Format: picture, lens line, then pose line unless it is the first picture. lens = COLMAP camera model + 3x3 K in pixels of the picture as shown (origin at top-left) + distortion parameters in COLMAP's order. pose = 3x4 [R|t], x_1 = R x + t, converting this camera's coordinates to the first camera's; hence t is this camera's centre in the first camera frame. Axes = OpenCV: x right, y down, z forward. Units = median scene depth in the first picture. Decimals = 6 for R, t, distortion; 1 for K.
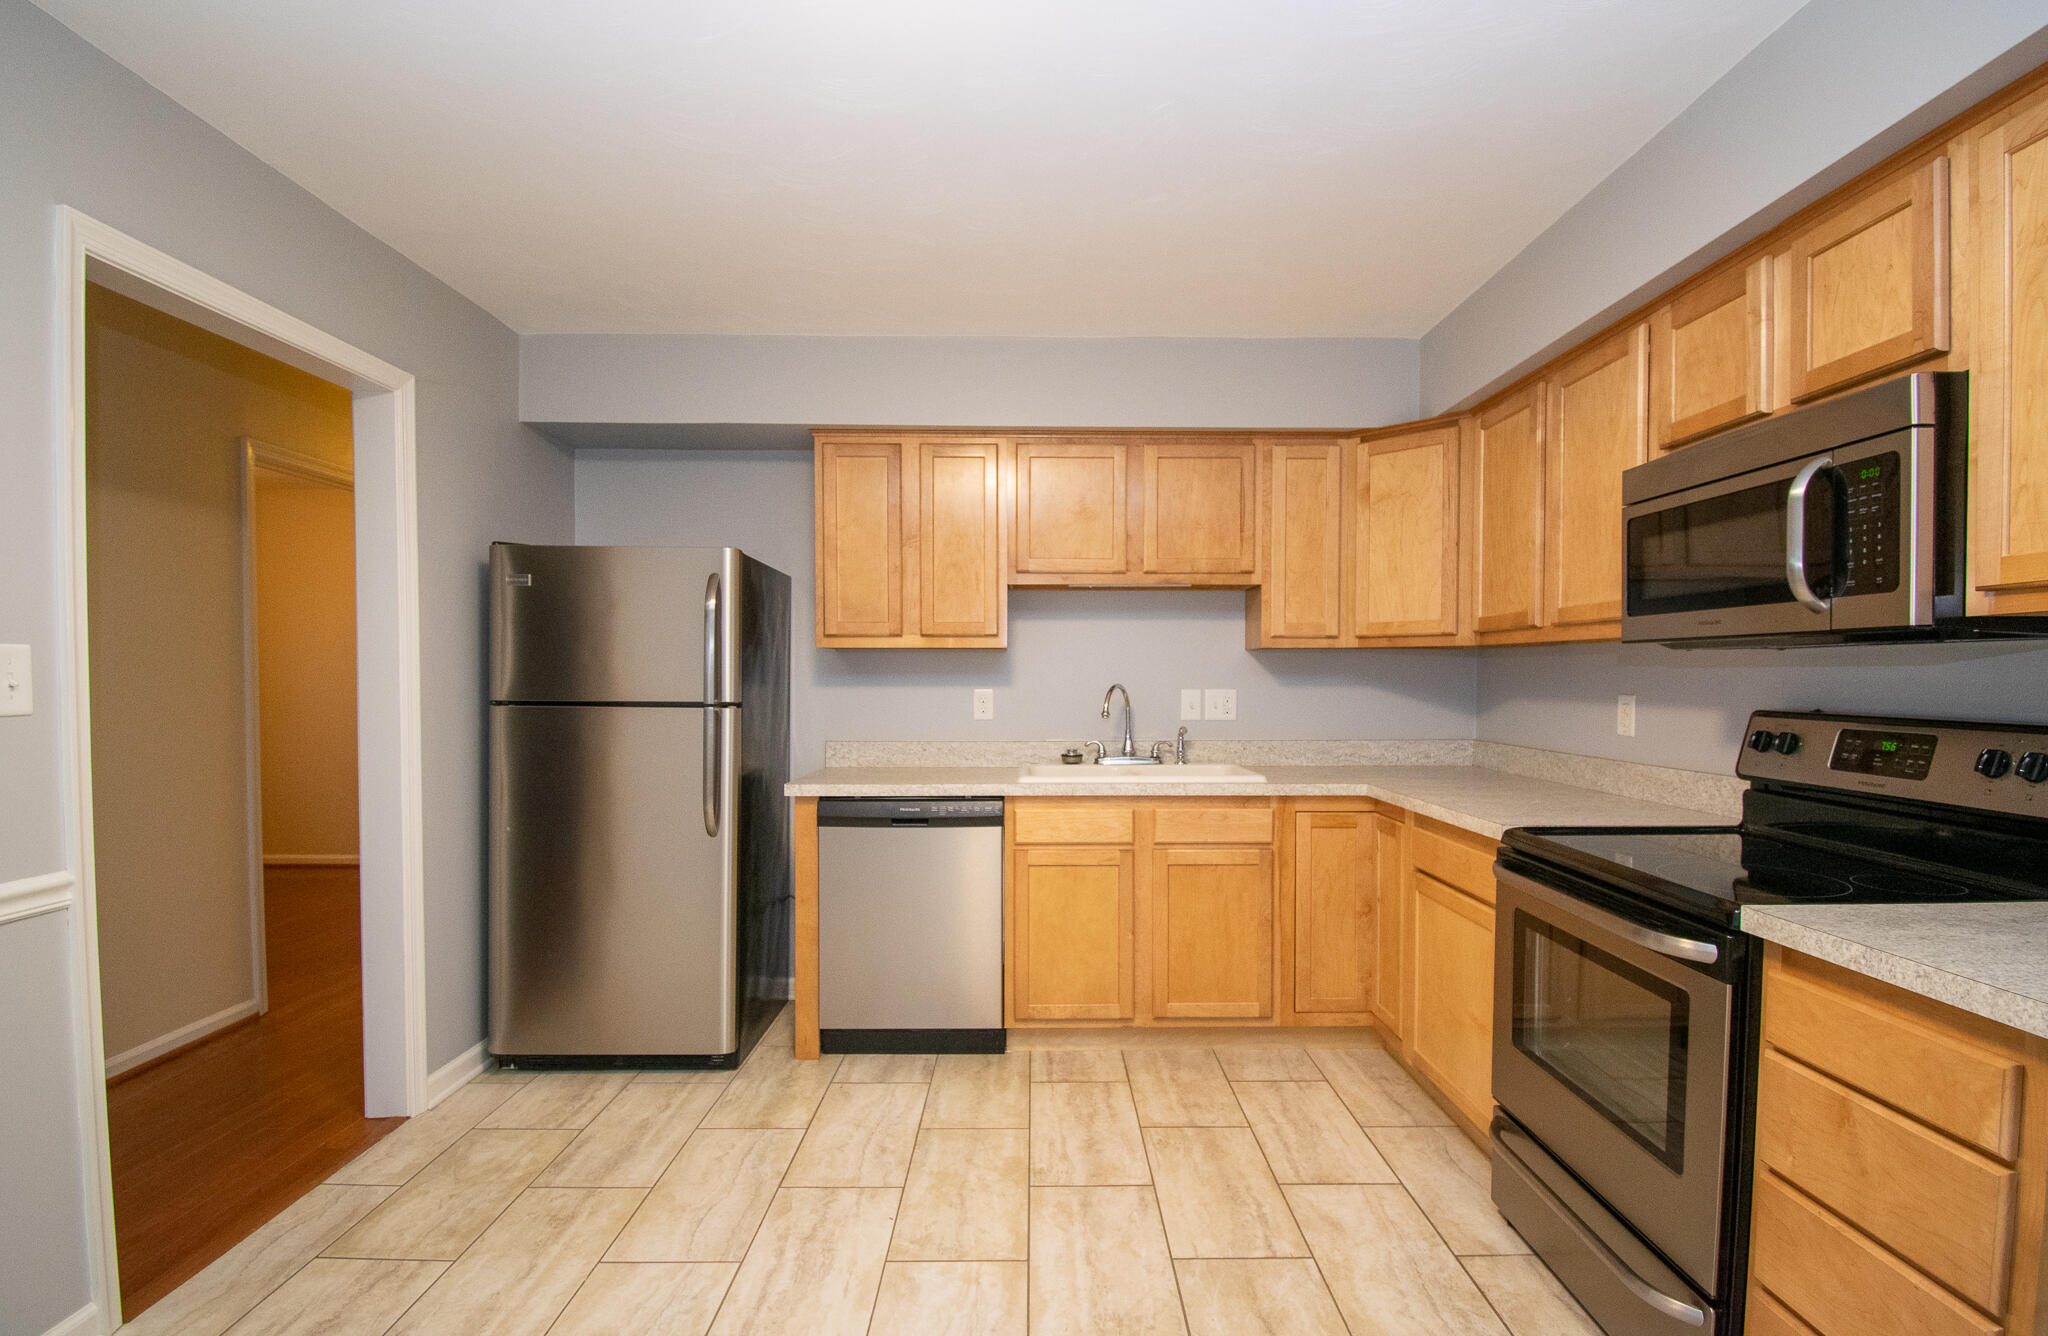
lens RADIAL K [[1006.3, 0, 1007.1], [0, 1006.3, 686.6], [0, 0, 1]] dist [-0.002312, -0.010672]
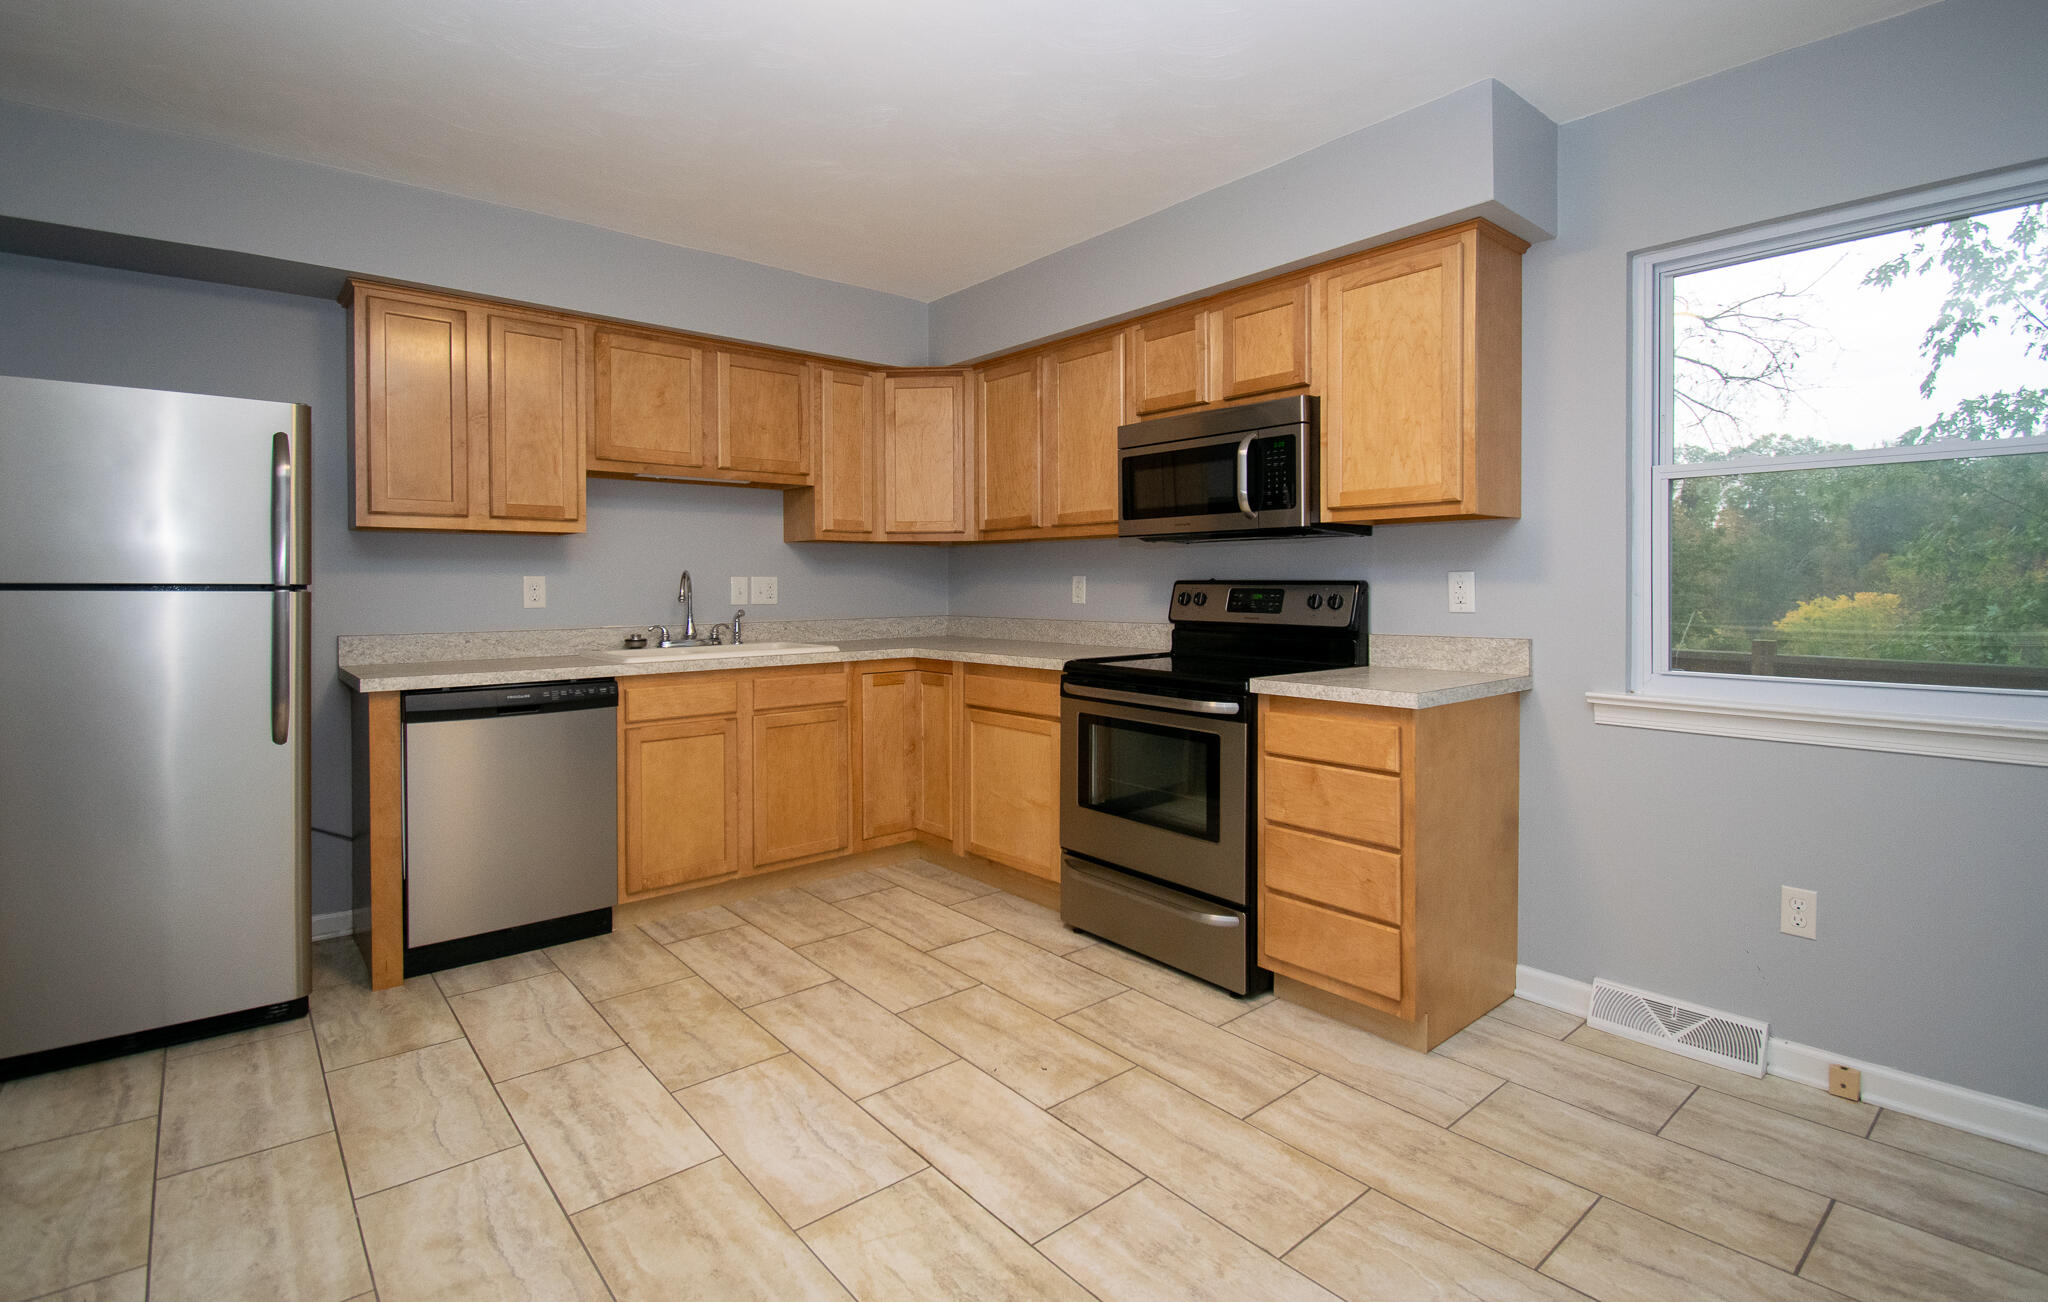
lens RADIAL K [[997.4, 0, 1037.8], [0, 997.4, 577.0], [0, 0, 1]] dist [0.008184, -0.013134]
pose [[0.749232, 0.001721, 0.662305, -0.376251], [0.011620, 0.999809, -0.015744, 0.030461], [-0.662205, 0.019492, 0.749069, -0.048558]]
